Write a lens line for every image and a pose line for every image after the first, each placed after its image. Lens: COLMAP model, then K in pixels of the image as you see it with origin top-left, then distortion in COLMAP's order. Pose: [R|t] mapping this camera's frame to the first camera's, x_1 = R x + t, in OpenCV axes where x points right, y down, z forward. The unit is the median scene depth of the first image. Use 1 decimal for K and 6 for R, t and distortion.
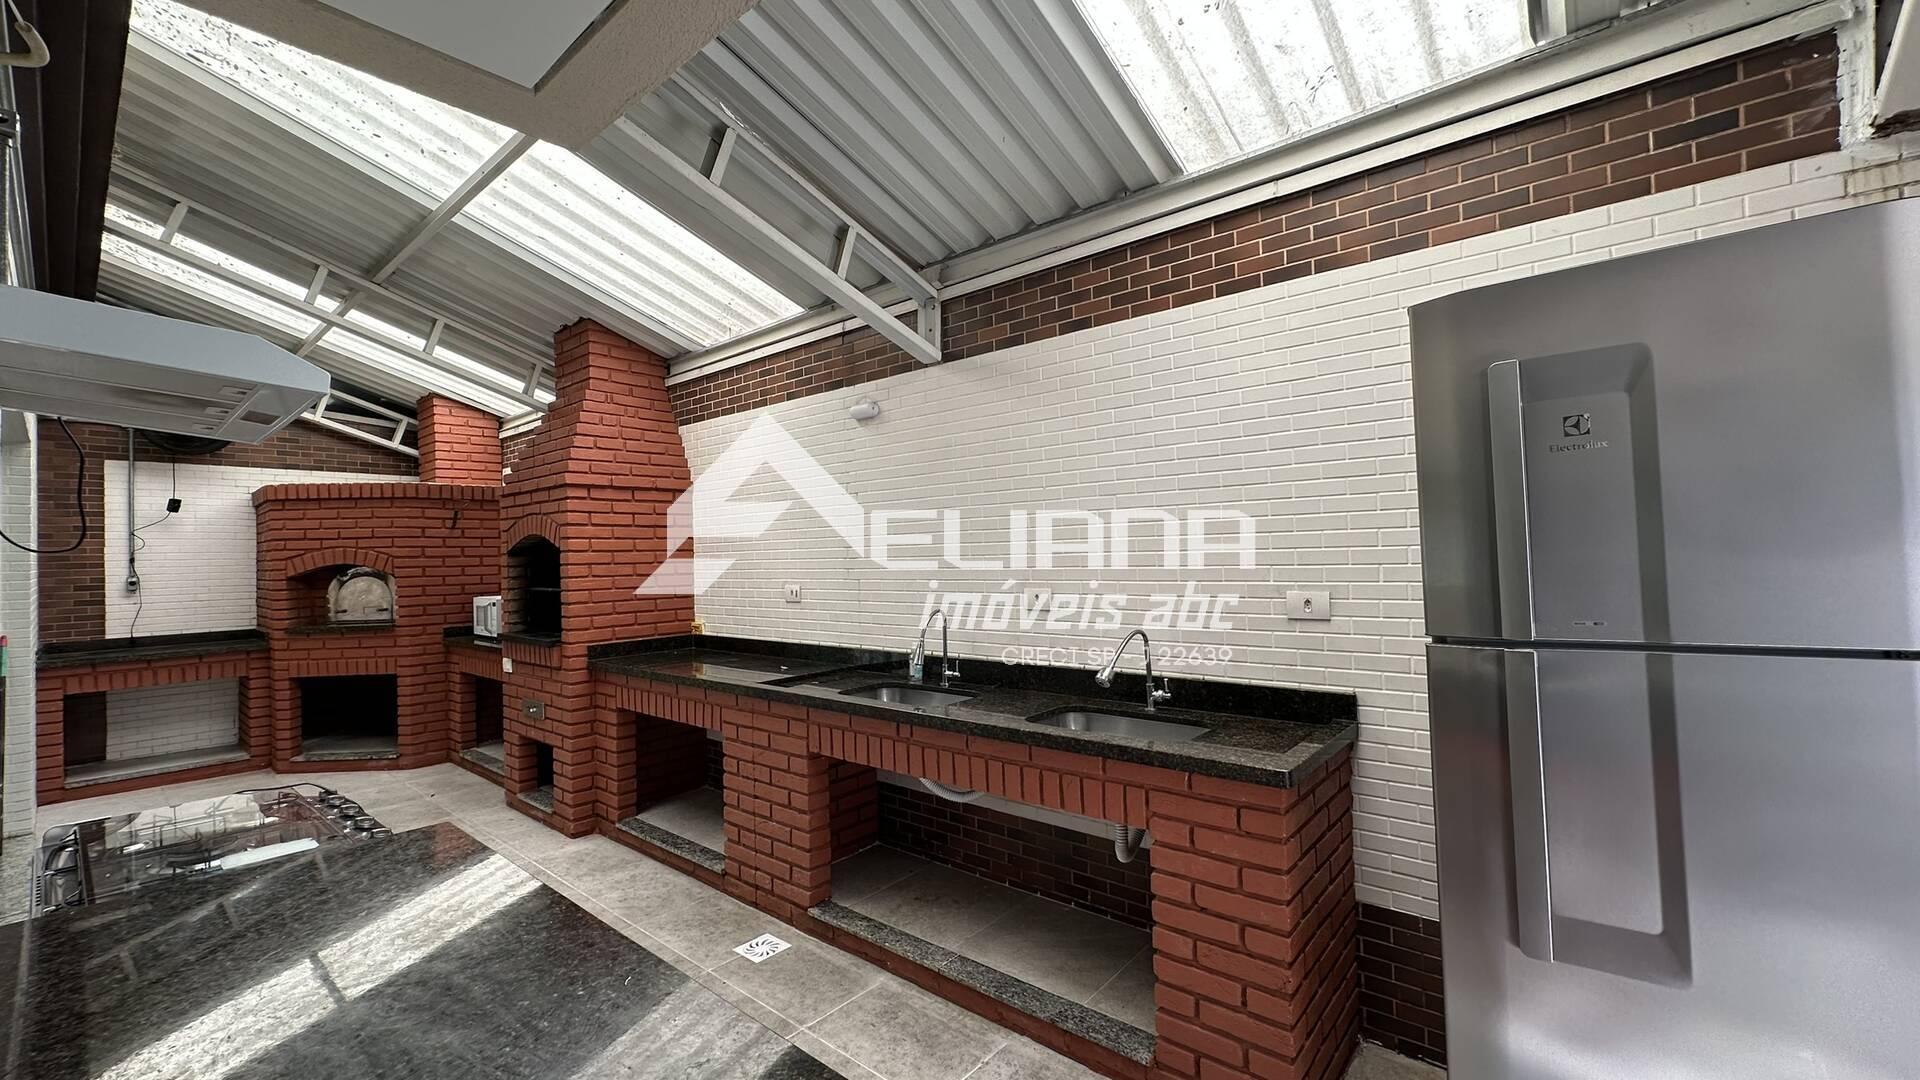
lens RADIAL K [[763.5, 0, 954.0], [0, 763.5, 542.6], [0, 0, 1]] dist [-0.005032, -0.000072]
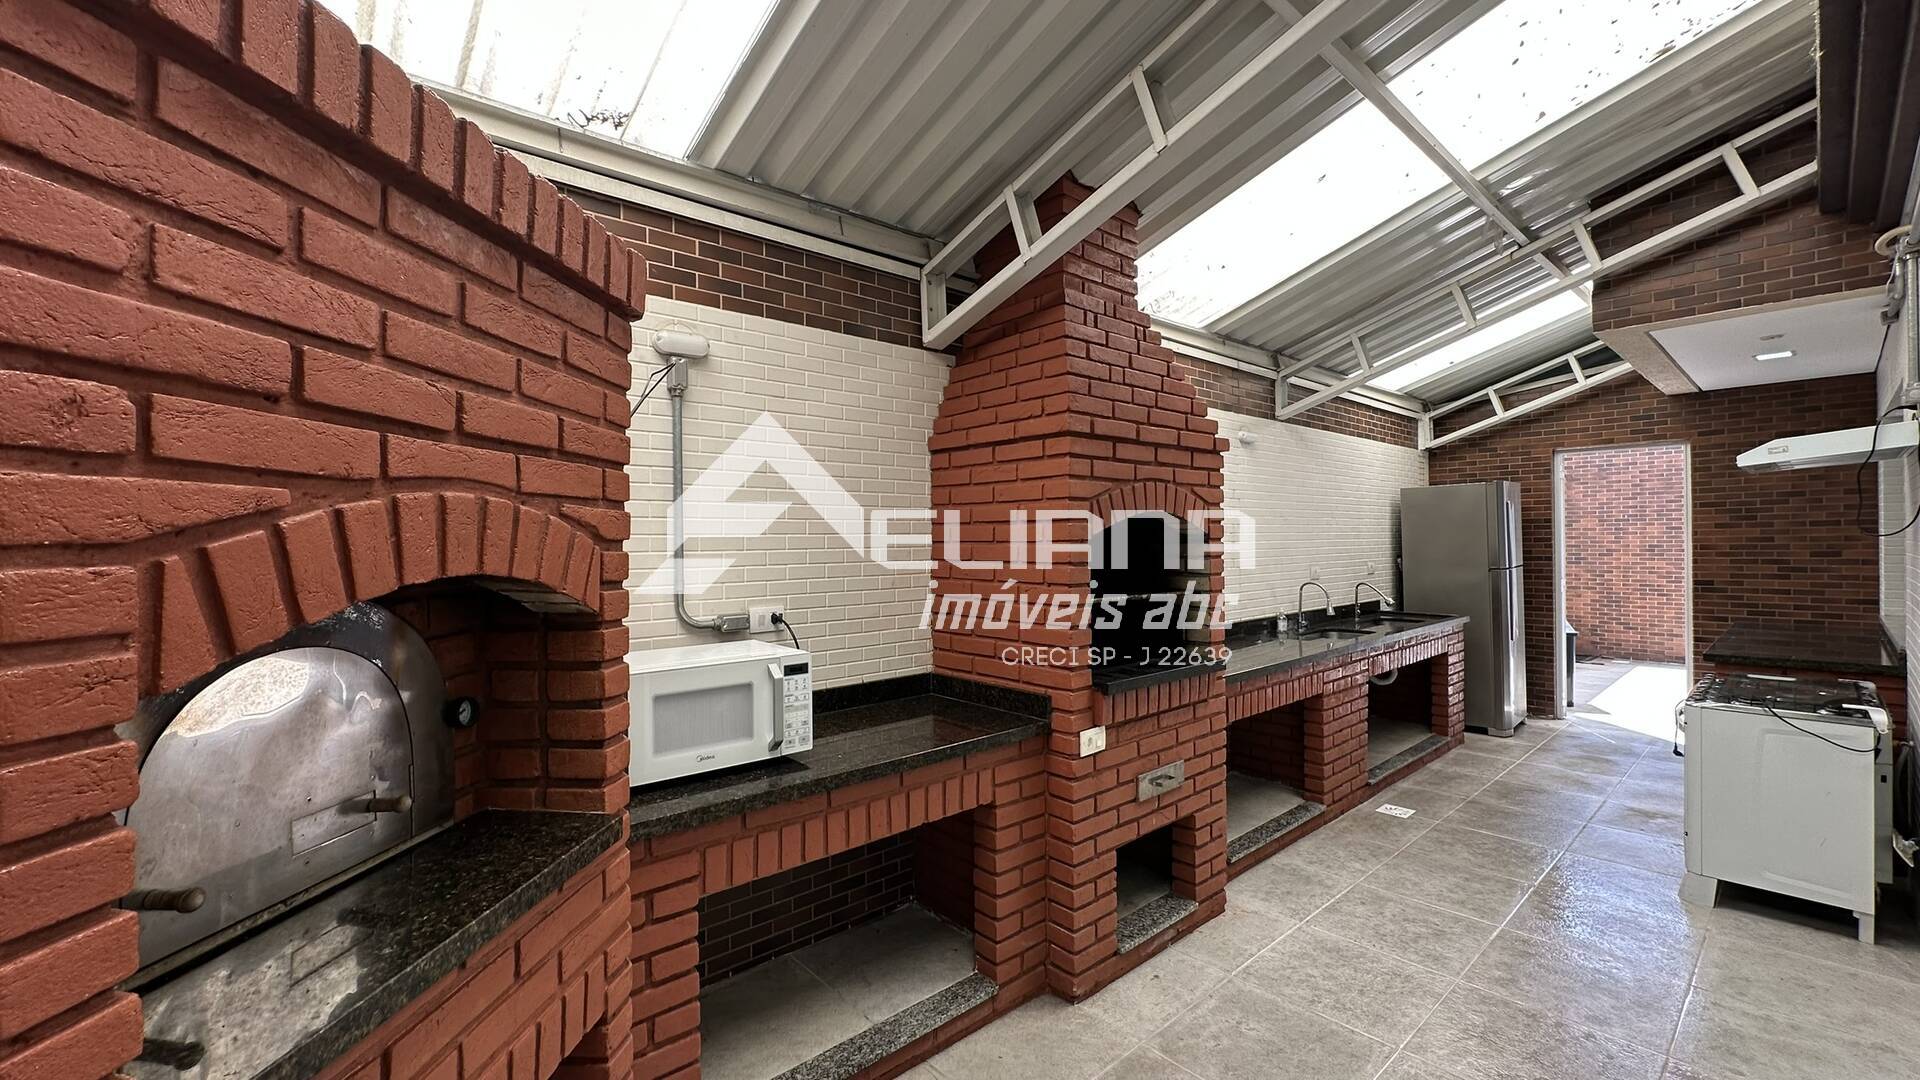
lens RADIAL K [[763.5, 0, 954.0], [0, 763.5, 542.6], [0, 0, 1]] dist [-0.005032, -0.000072]
pose [[0.147513, 0.019576, 0.988866, -1.476628], [-0.004434, 0.999807, -0.019131, 0.035203], [-0.989050, -0.001563, 0.147571, 1.302374]]
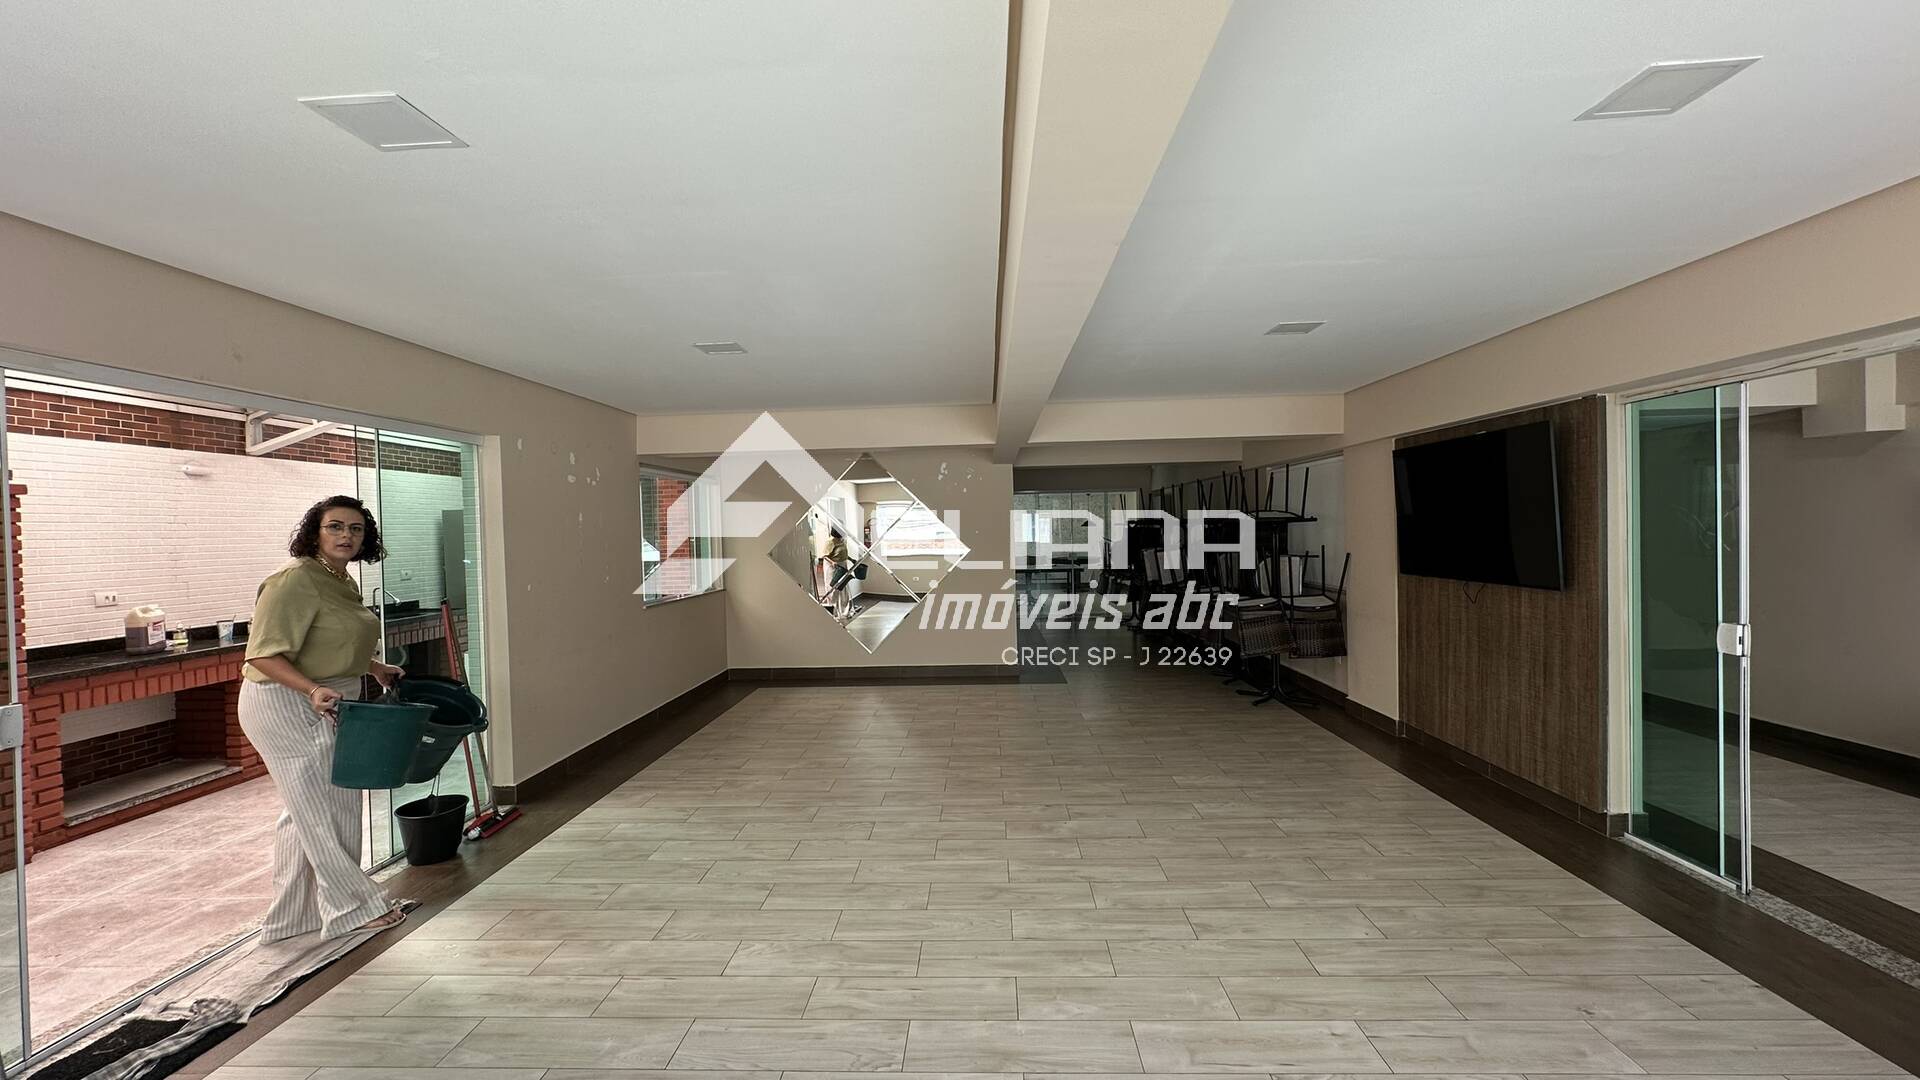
lens RADIAL K [[763.5, 0, 954.0], [0, 763.5, 542.6], [0, 0, 1]] dist [-0.005032, -0.000072]
pose [[-0.612304, 0.029157, 0.790085, -2.230065], [0.032717, 0.999398, -0.011526, 0.038707], [-0.789945, 0.018792, -0.612890, 0.739897]]
